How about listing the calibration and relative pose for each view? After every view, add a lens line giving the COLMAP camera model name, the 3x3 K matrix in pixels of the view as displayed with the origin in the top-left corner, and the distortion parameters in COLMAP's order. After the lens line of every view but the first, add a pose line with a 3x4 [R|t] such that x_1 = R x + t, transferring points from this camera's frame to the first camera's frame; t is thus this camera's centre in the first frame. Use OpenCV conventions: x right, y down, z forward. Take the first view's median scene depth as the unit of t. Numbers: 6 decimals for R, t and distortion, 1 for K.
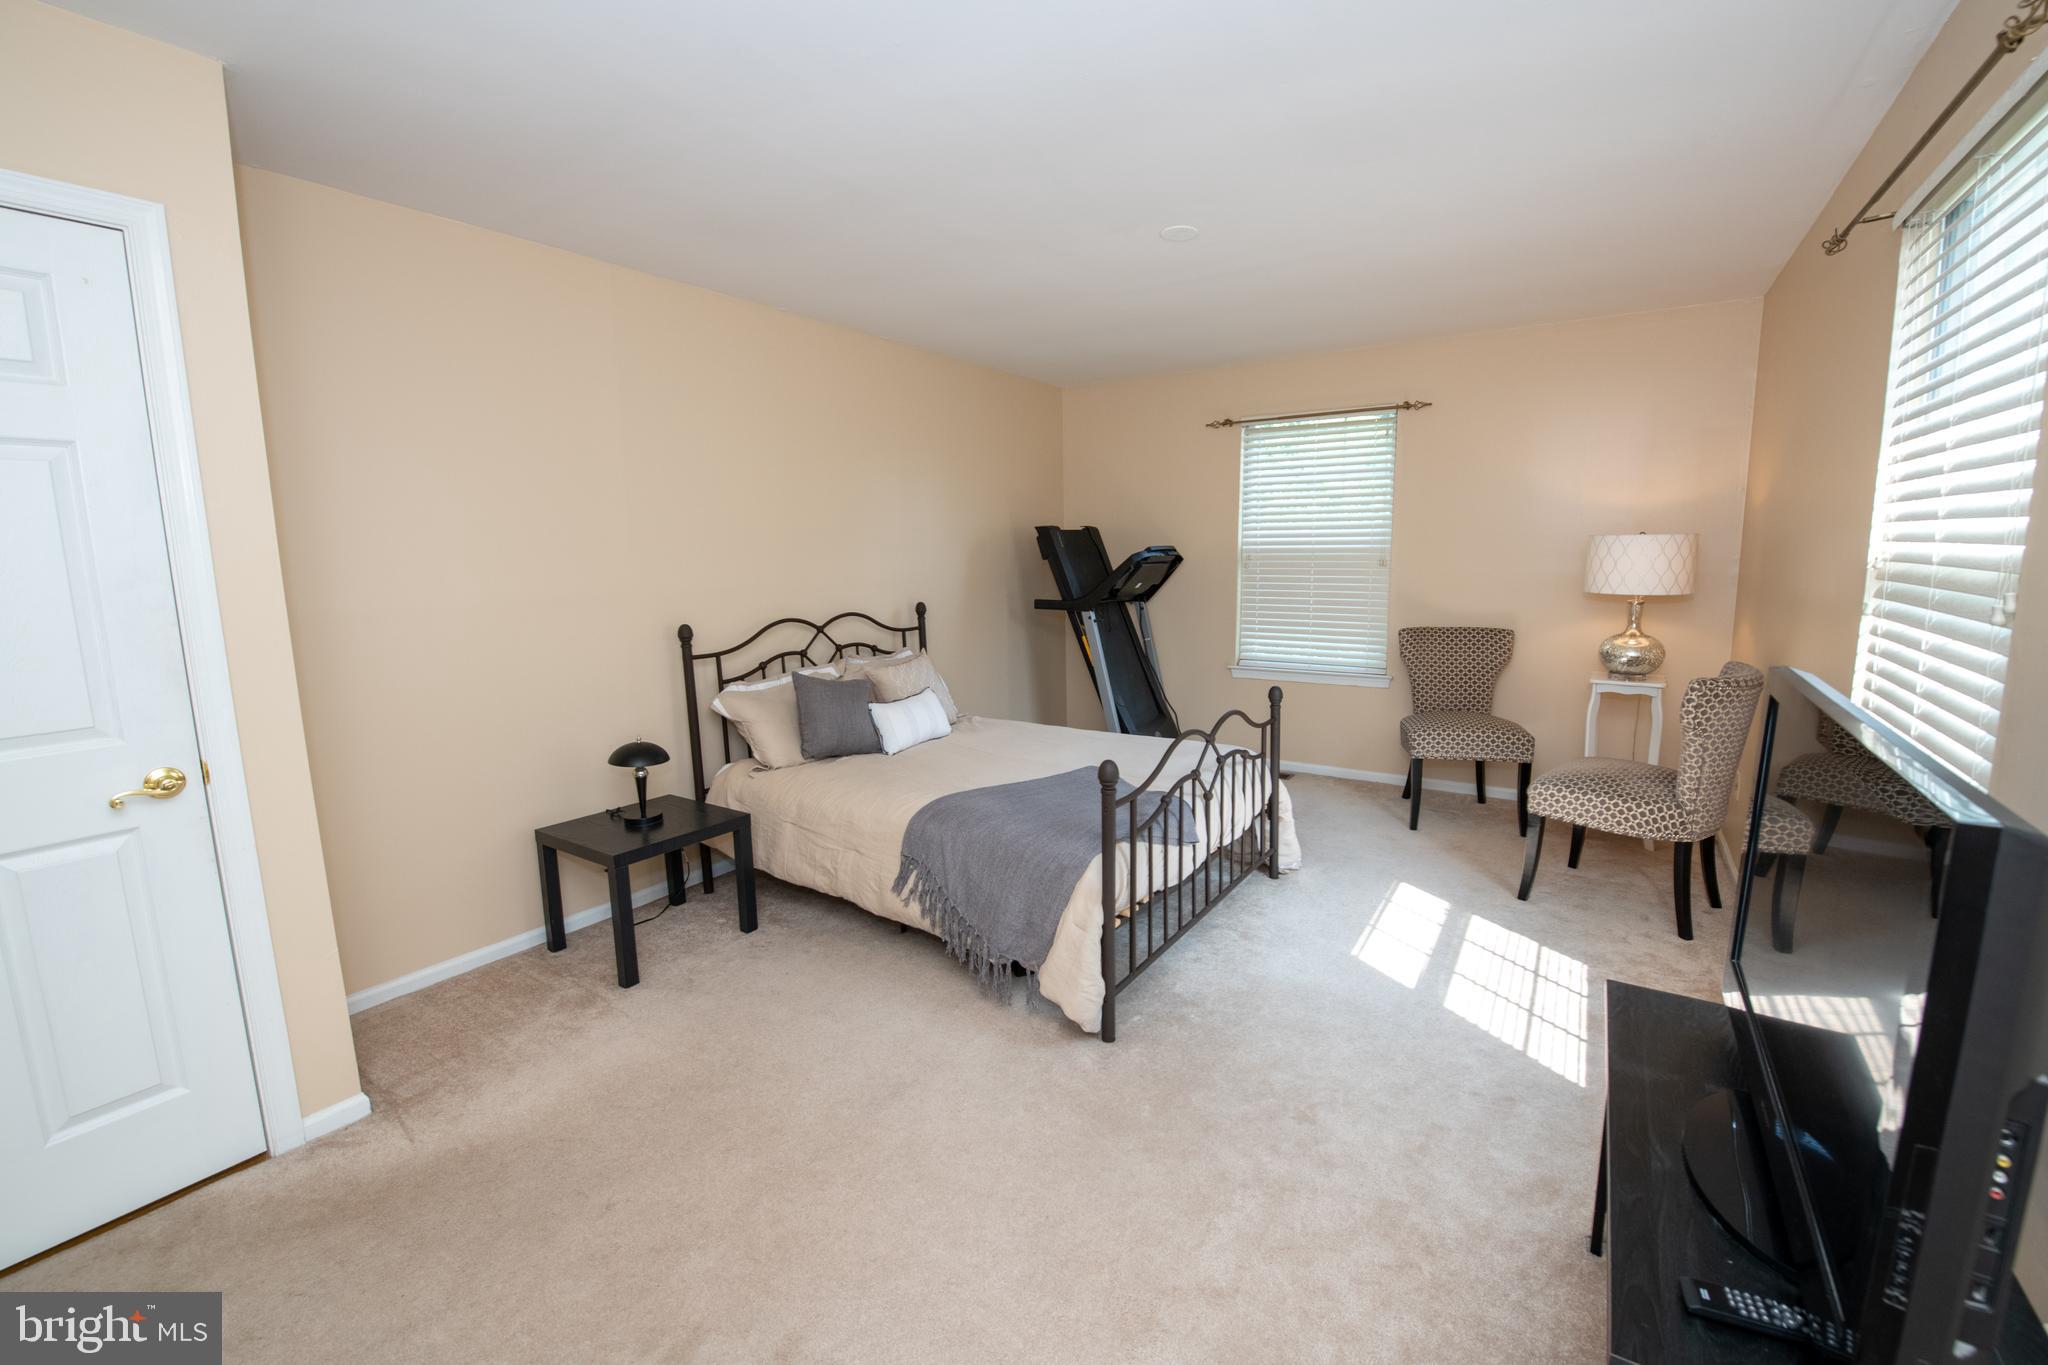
lens RADIAL K [[851.8, 0, 1042.0], [0, 851.8, 670.0], [0, 0, 1]] dist [-0.017352, -0.002044]
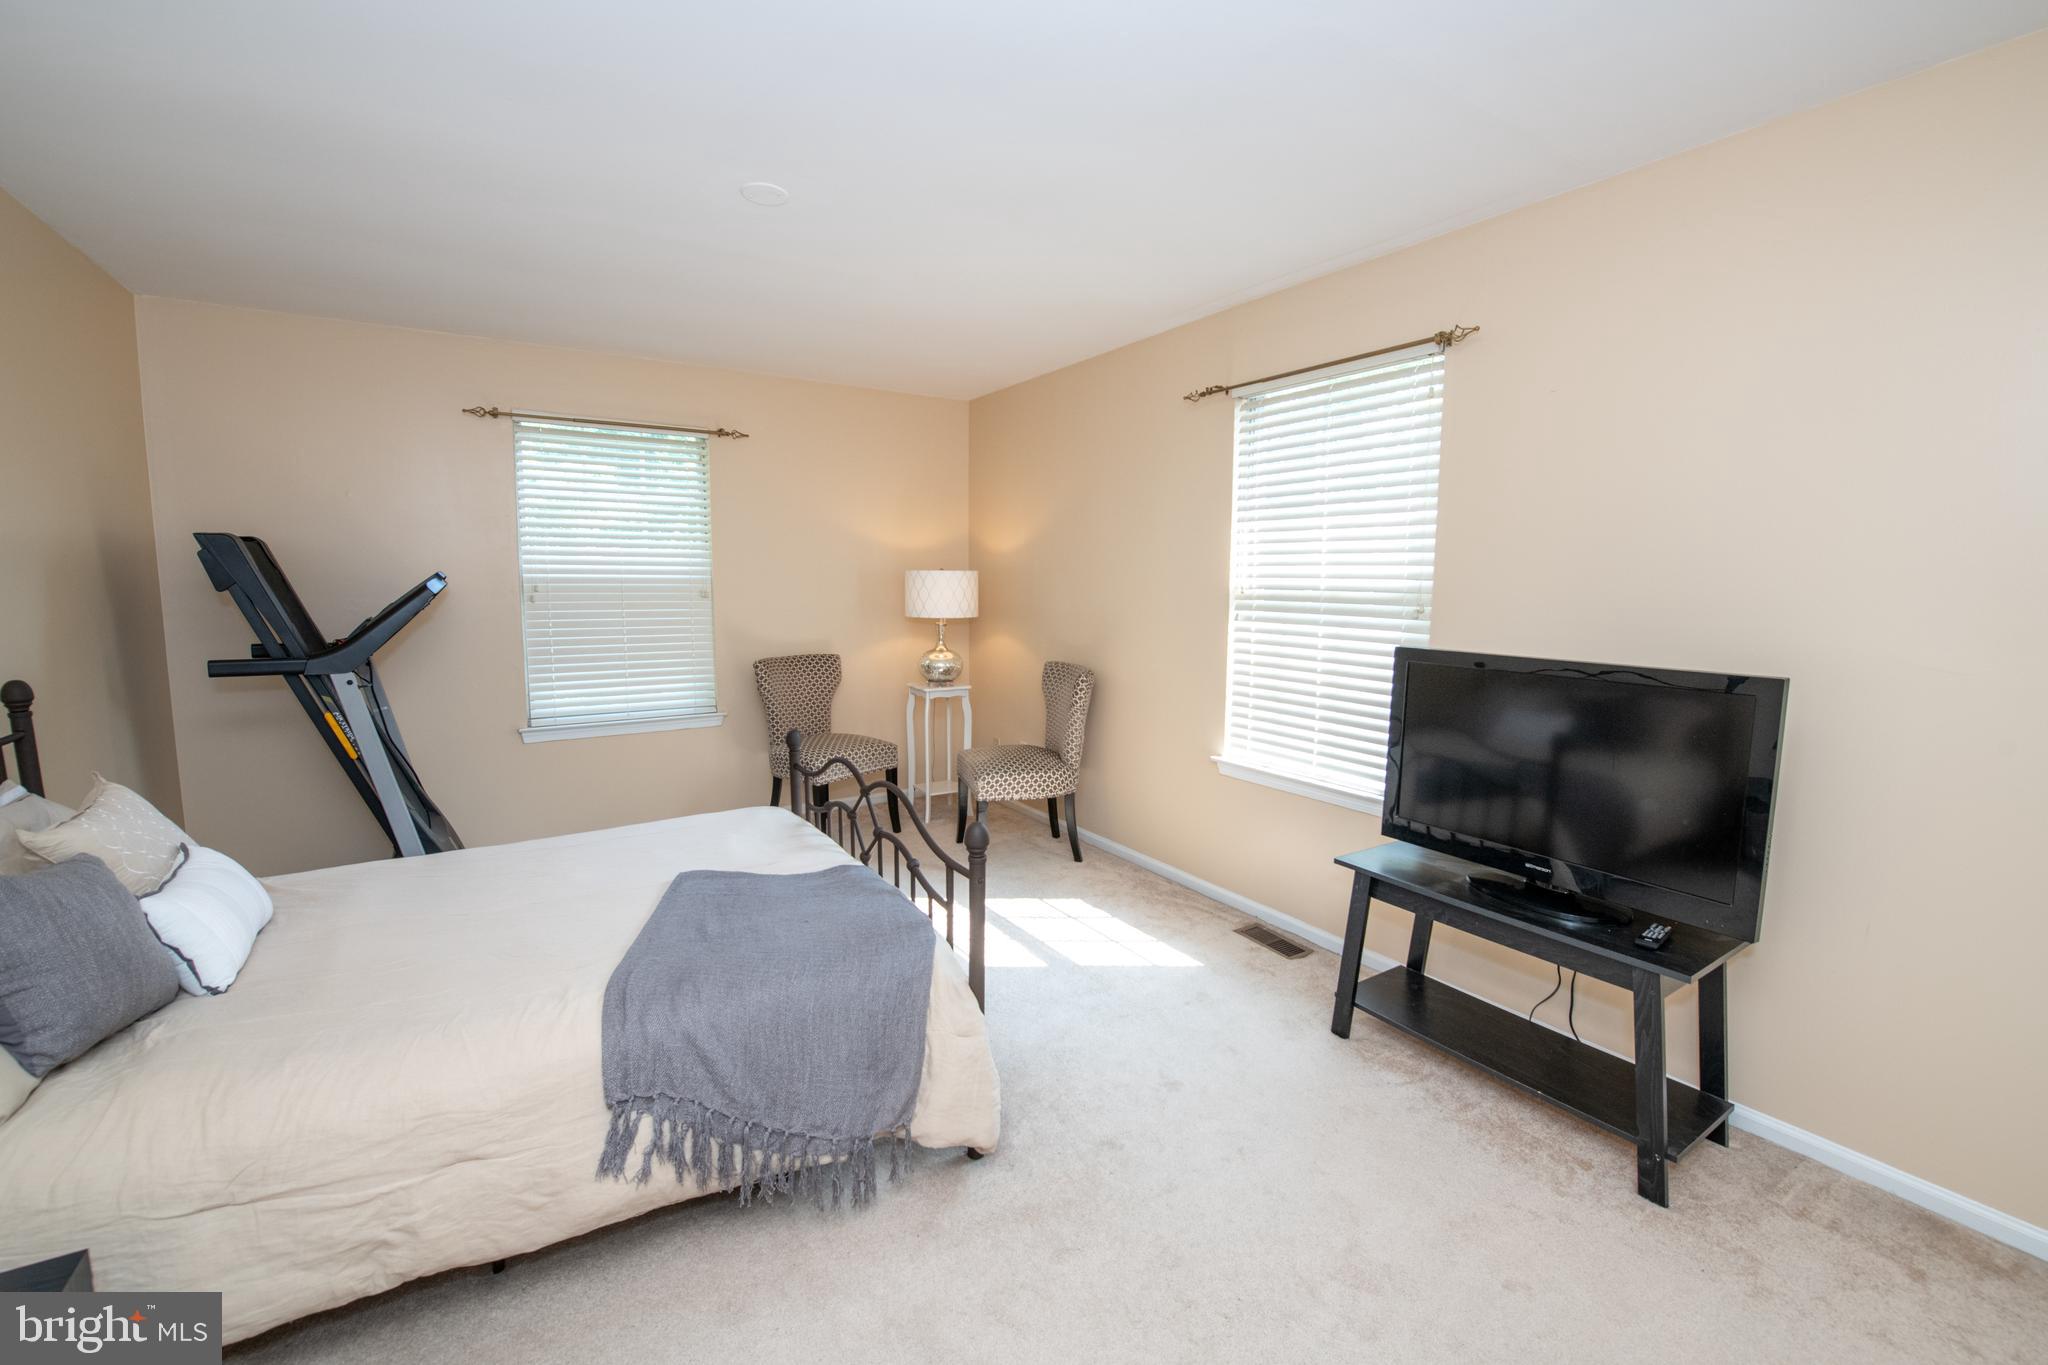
lens RADIAL K [[851.8, 0, 1042.0], [0, 851.8, 670.0], [0, 0, 1]] dist [-0.017352, -0.002044]
pose [[0.391861, -0.081909, 0.916371, -0.407475], [0.119957, 0.992075, 0.037379, -0.041956], [-0.912171, 0.095278, 0.398581, 0.365245]]
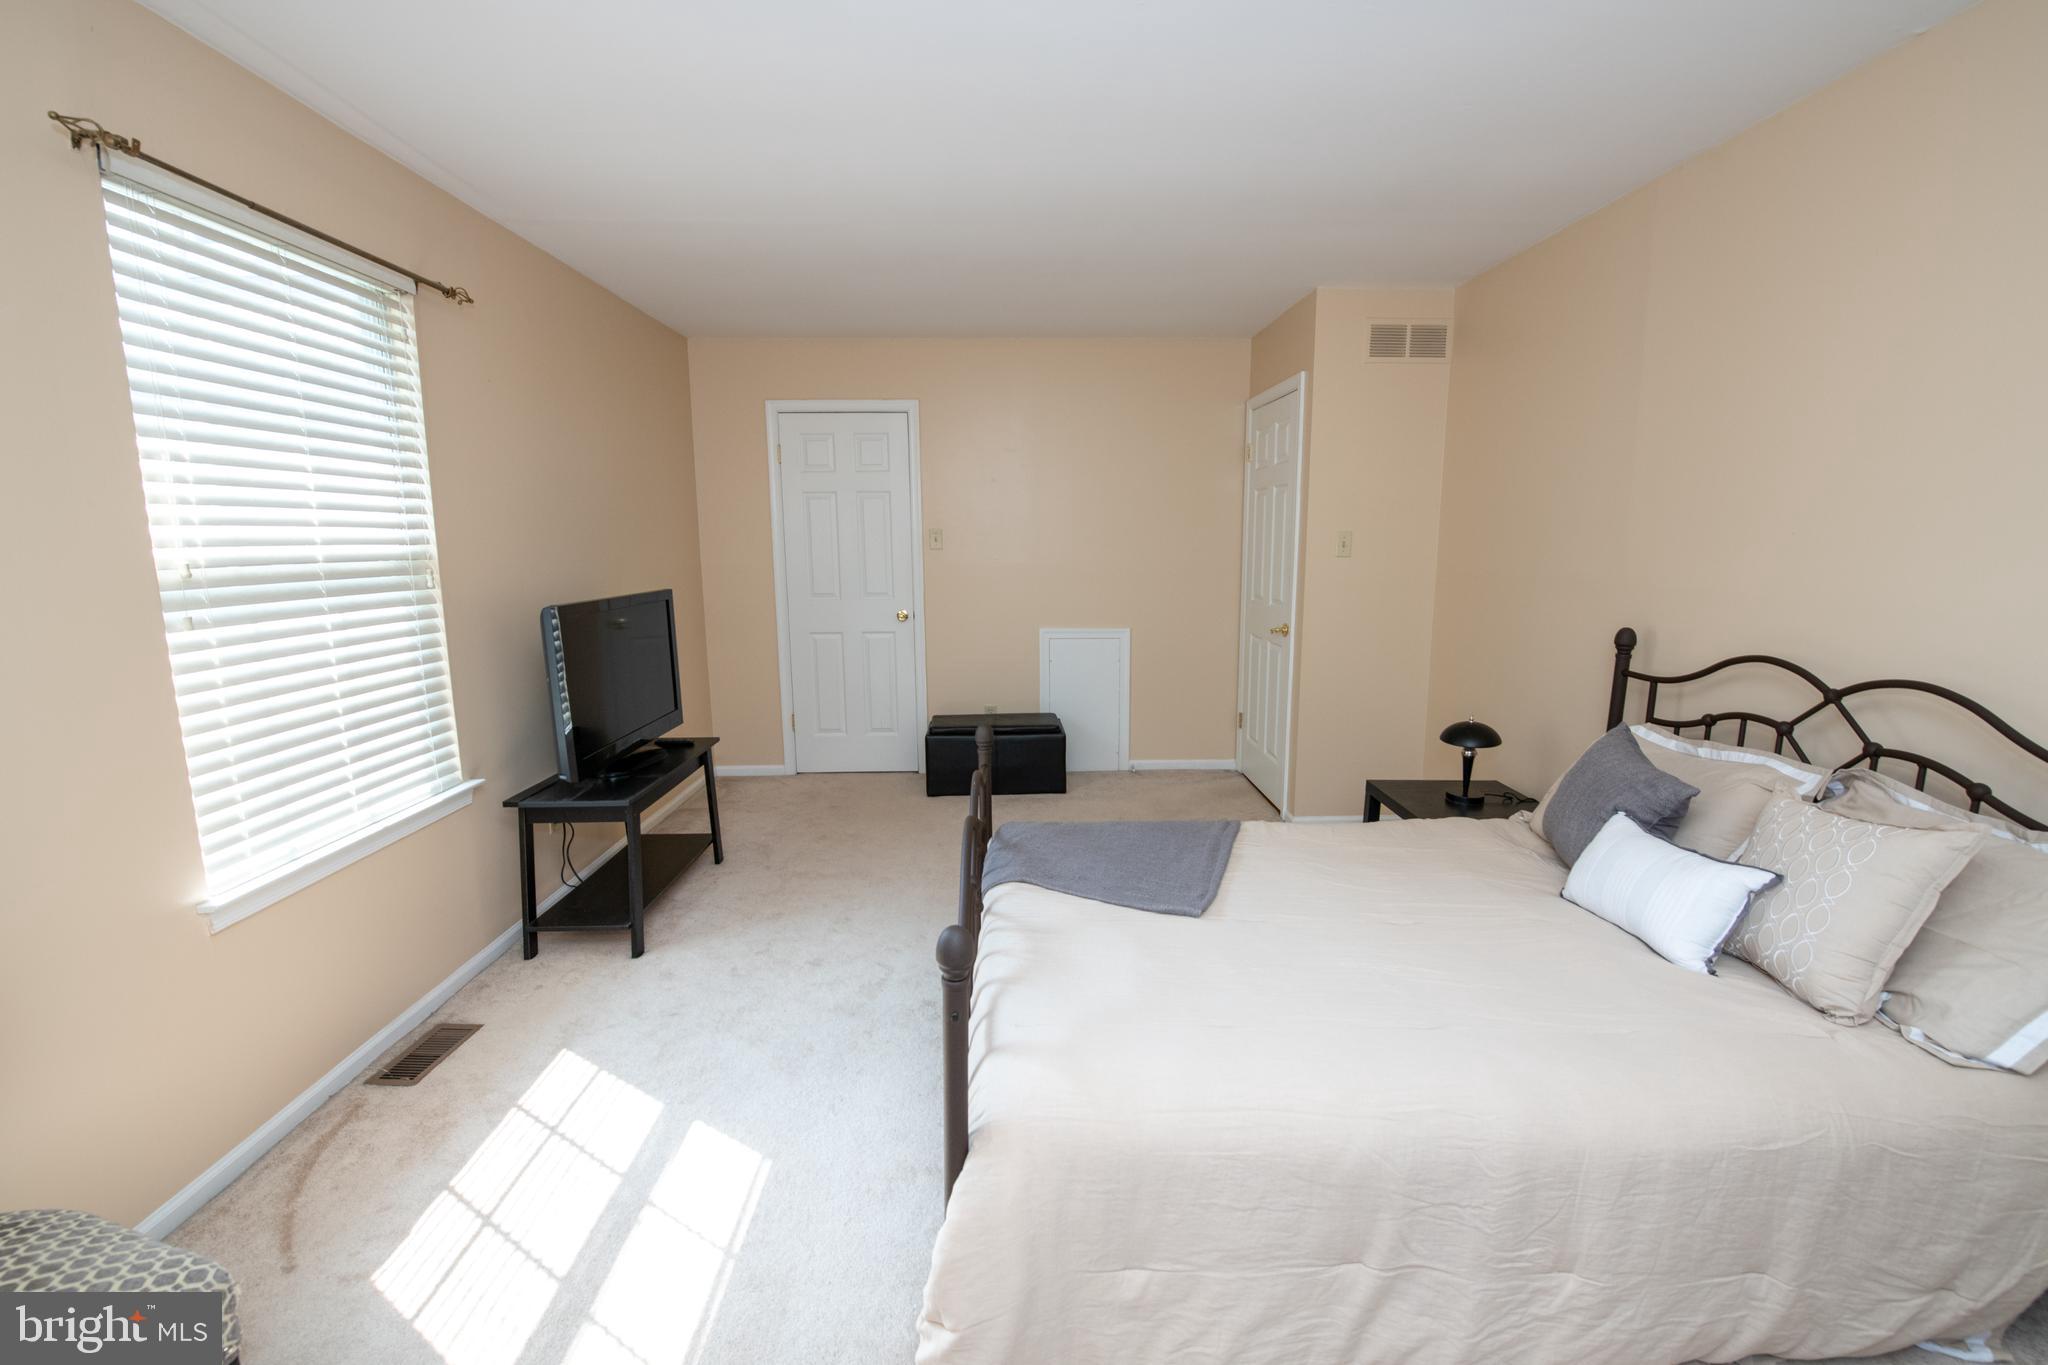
lens RADIAL K [[835.8, 0, 1024.0], [0, 835.8, 682.5], [0, 0, 1]] dist [-0.029818, -0.000123]
pose [[-0.822314, 0.117009, -0.556873, 0.399695], [-0.064518, 0.953148, 0.295544, -0.172342], [0.565364, 0.278959, -0.776238, 1.162224]]
